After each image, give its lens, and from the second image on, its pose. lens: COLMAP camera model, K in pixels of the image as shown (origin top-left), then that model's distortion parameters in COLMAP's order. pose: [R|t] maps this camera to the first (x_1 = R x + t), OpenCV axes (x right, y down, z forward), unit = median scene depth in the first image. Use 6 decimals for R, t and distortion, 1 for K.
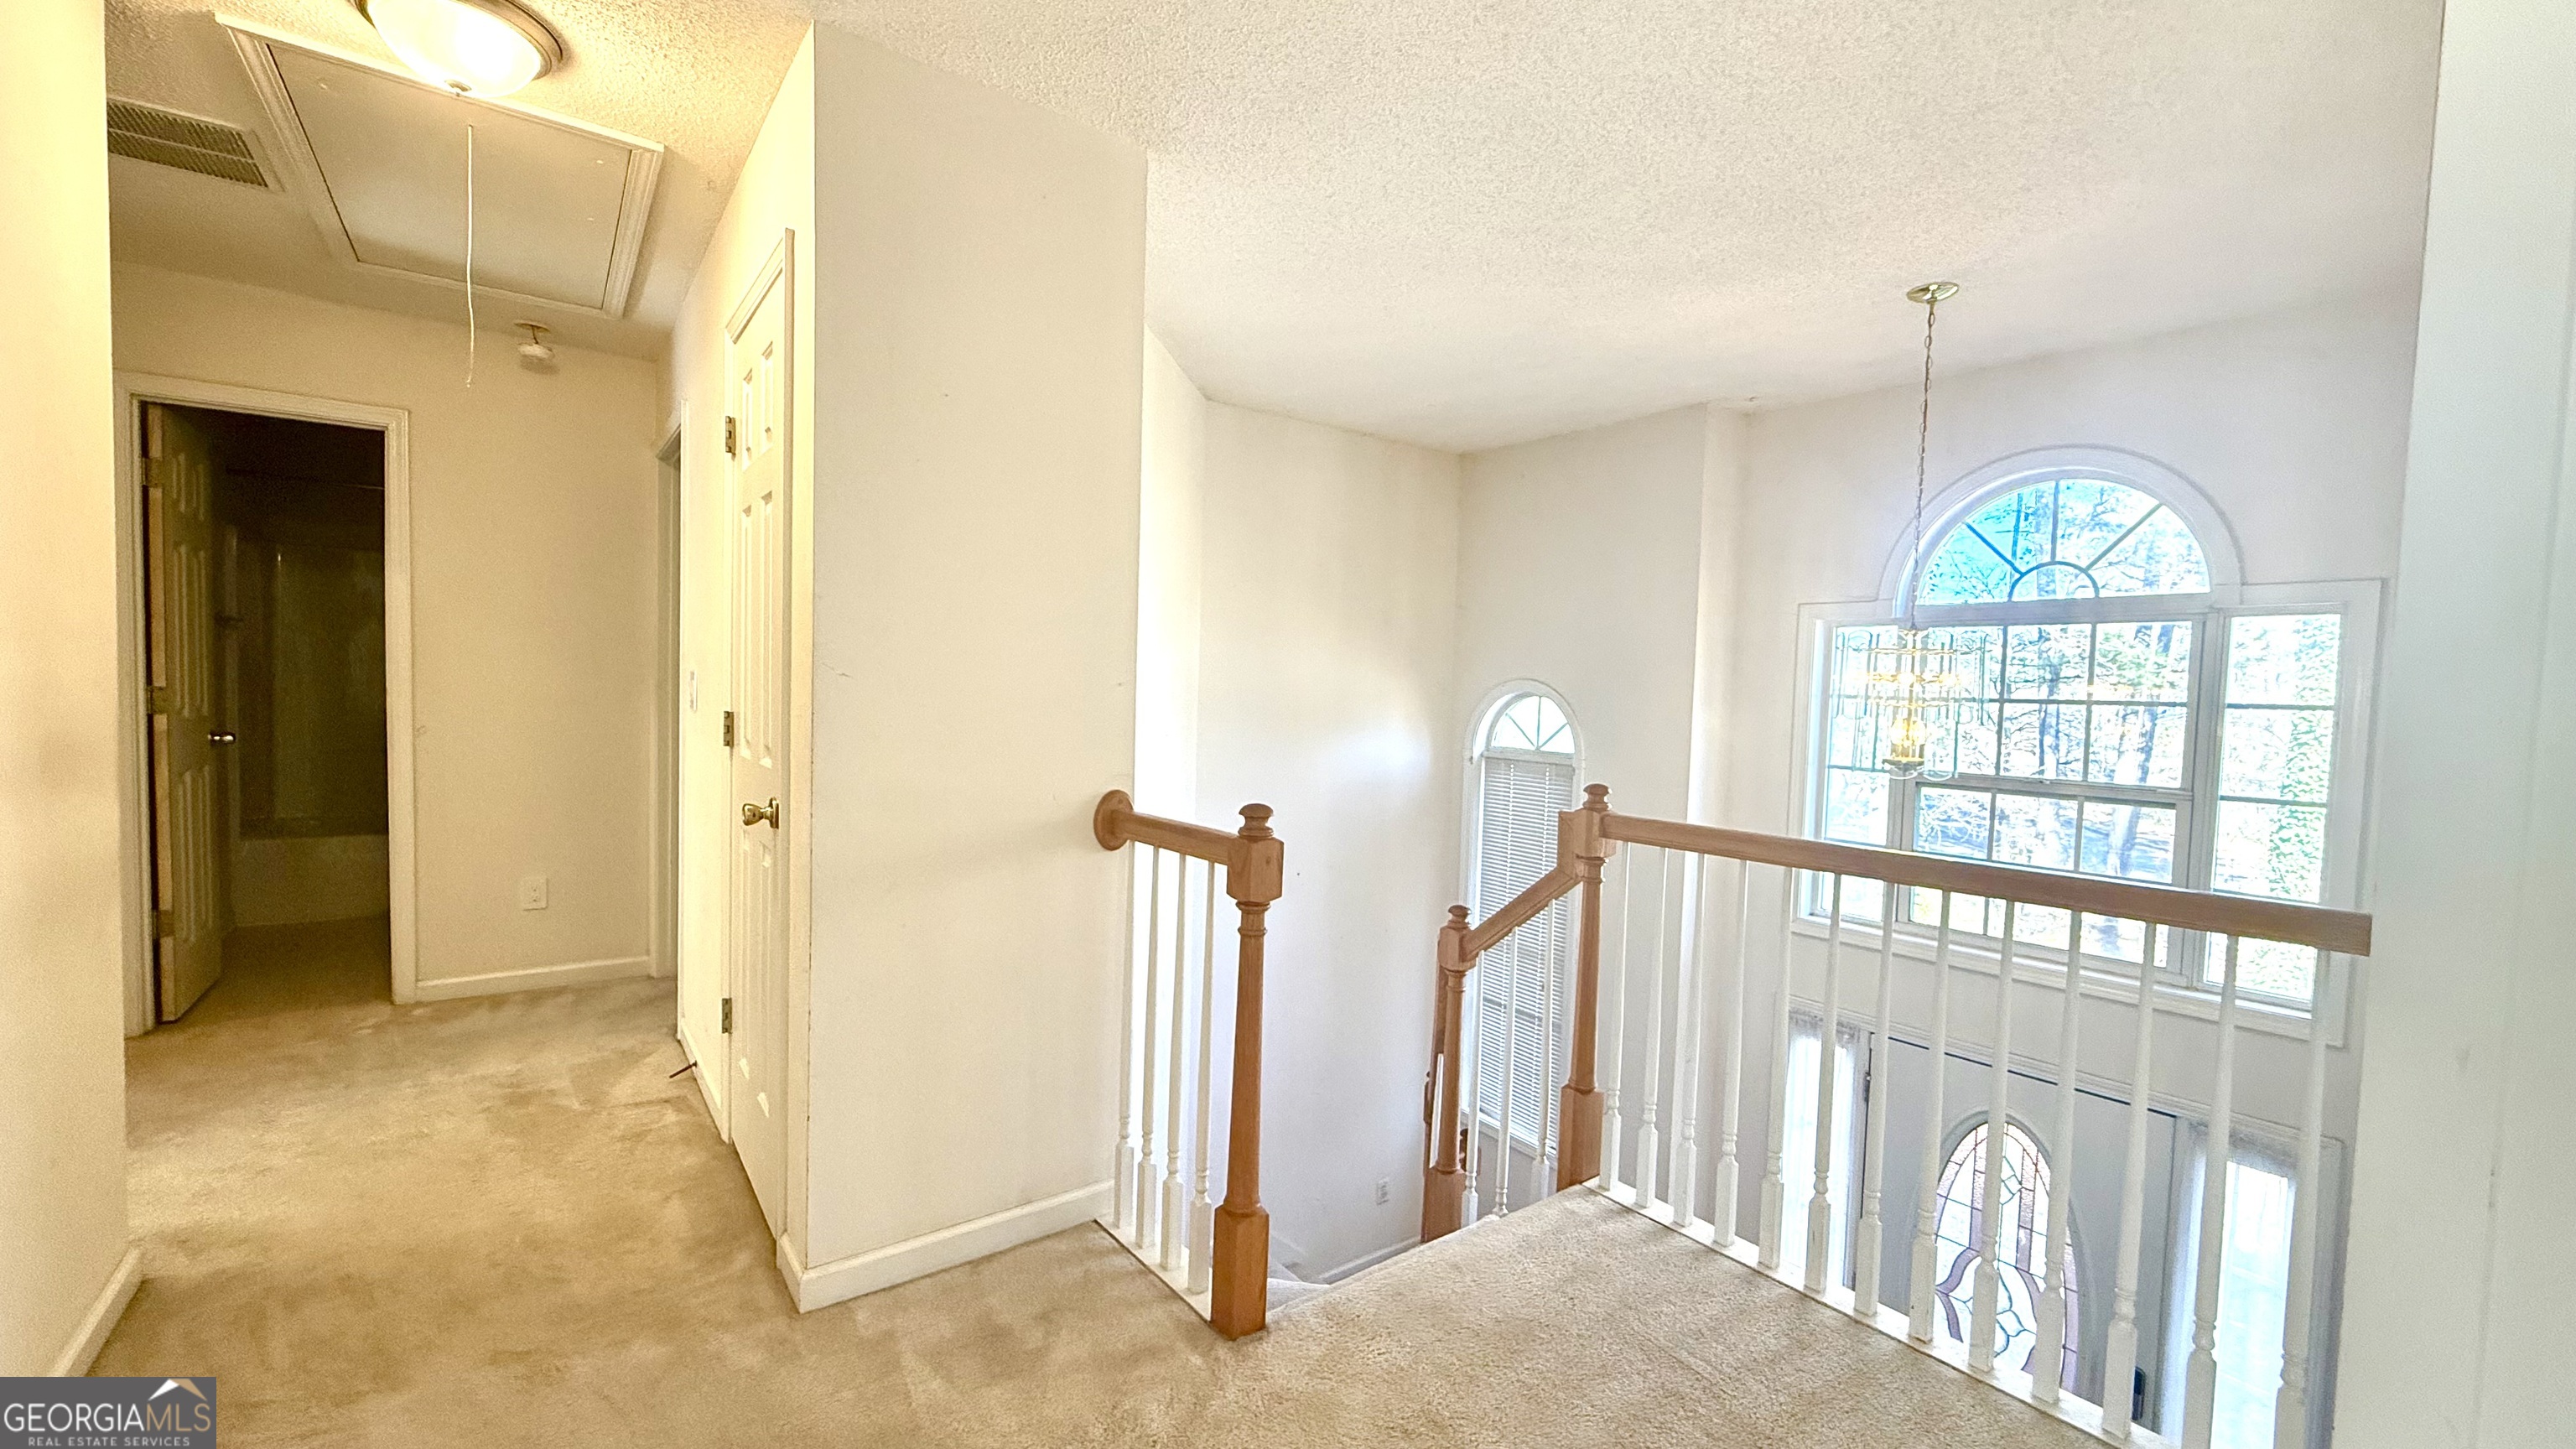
lens RADIAL K [[1031.1, 0, 1288.0], [0, 1031.1, 724.5], [0, 0, 1]] dist [0.002070, -0.000091]
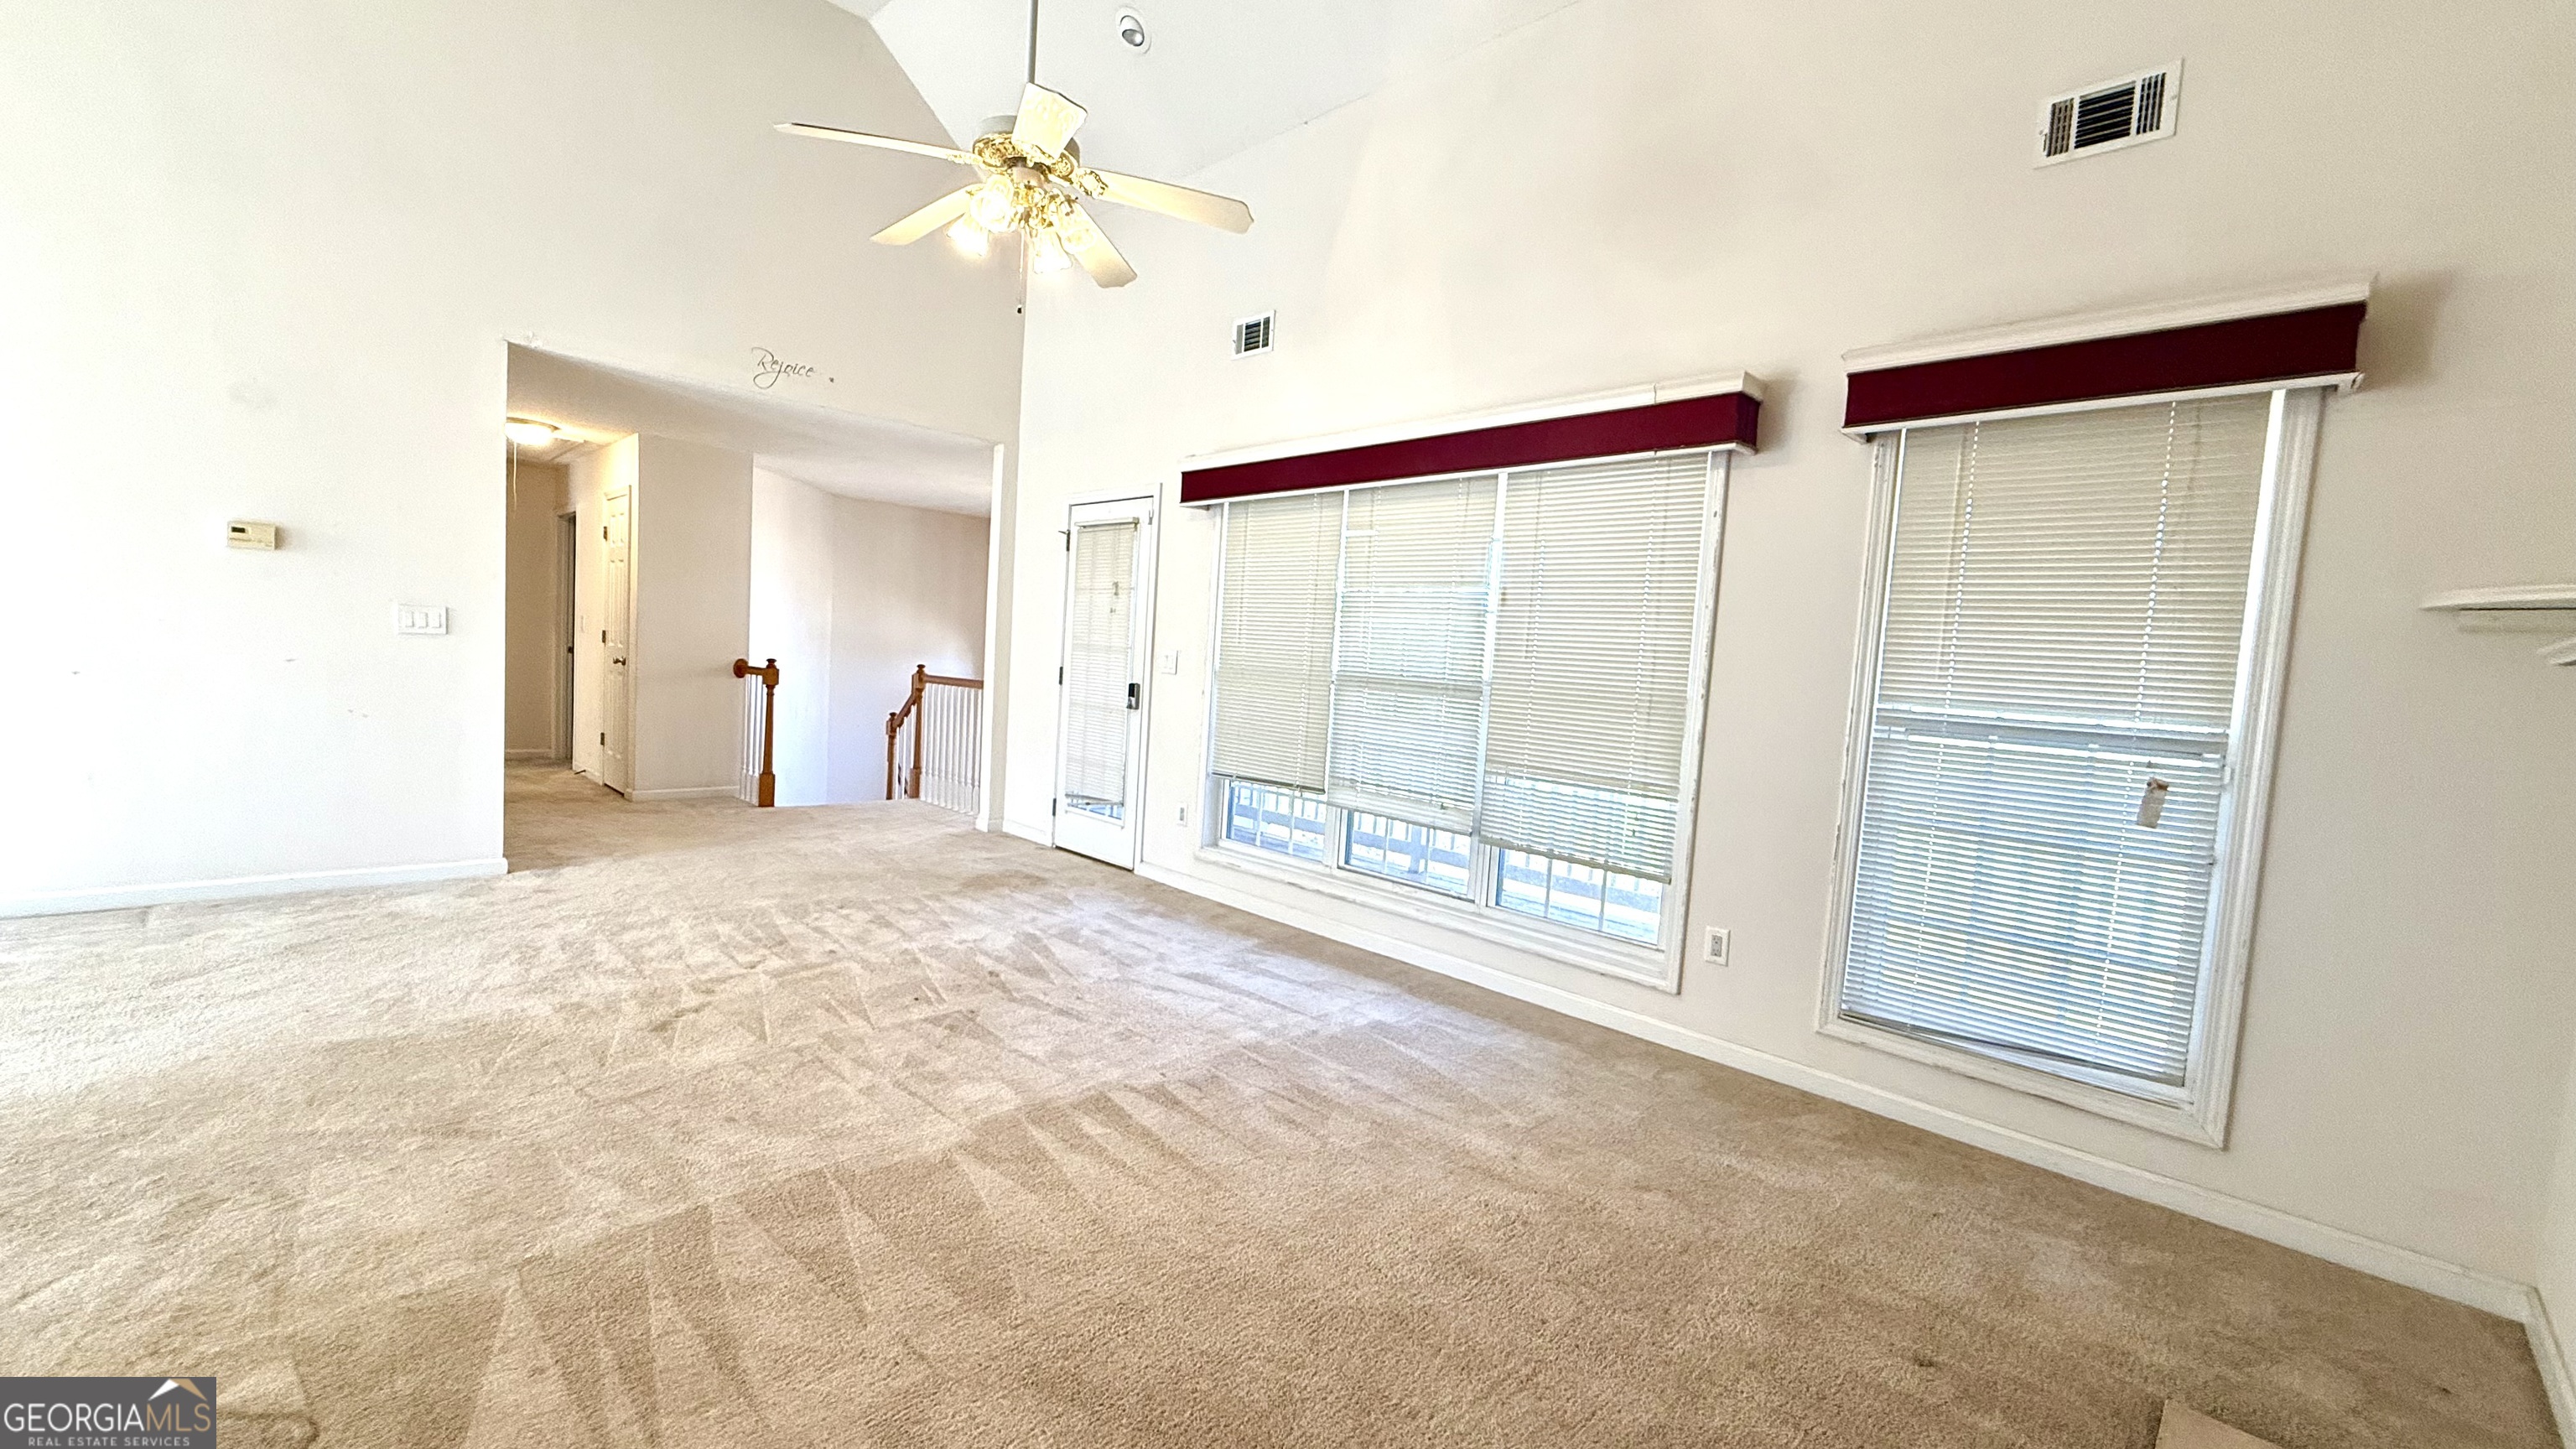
lens RADIAL K [[994.6, 0, 1323.1], [0, 994.6, 722.7], [0, 0, 1]] dist [0.001471, 0.000071]
pose [[0.985903, 0.020813, 0.166019, 1.151381], [-0.026627, 0.999105, 0.032873, 0.117673], [-0.165186, -0.036830, 0.985575, -2.449278]]
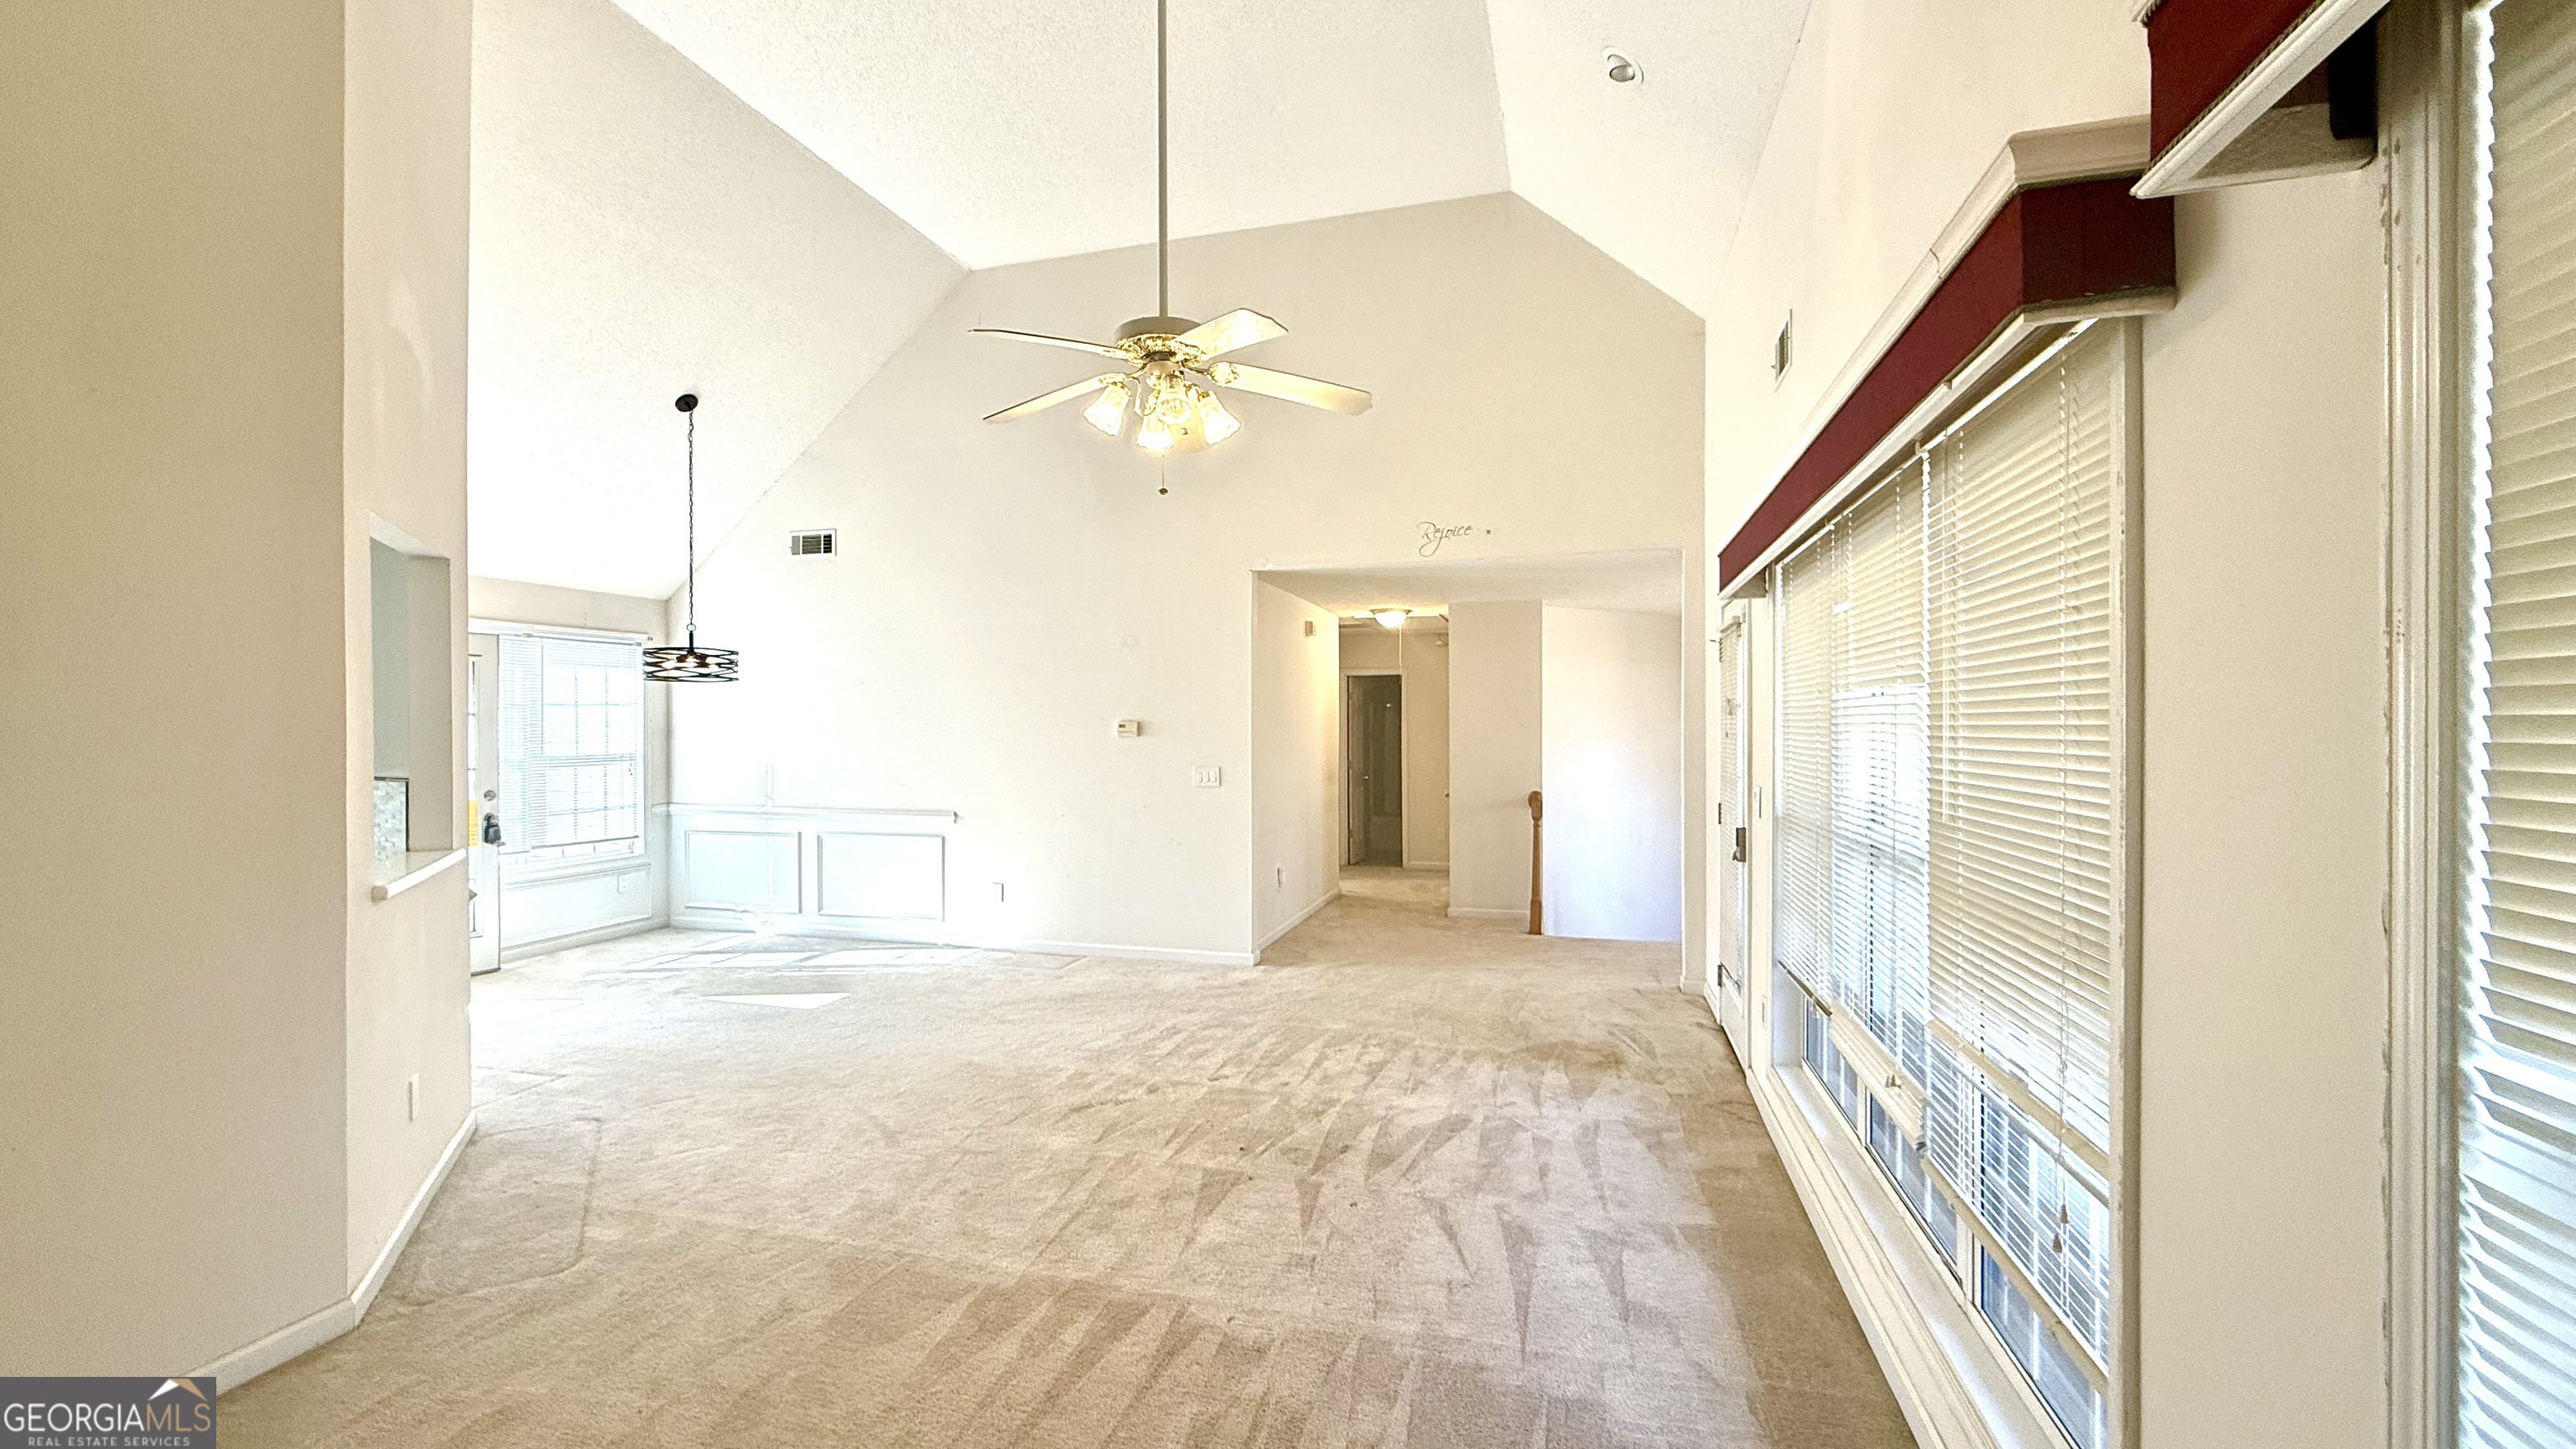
lens RADIAL K [[1033.0, 0, 1288.0], [0, 1033.0, 724.5], [0, 0, 1]] dist [0.000686, -0.000012]
pose [[0.617668, -0.032397, -0.785771, 2.122597], [-0.011951, 0.998649, -0.050568, 0.026369], [0.786348, 0.040625, 0.616447, -1.836108]]
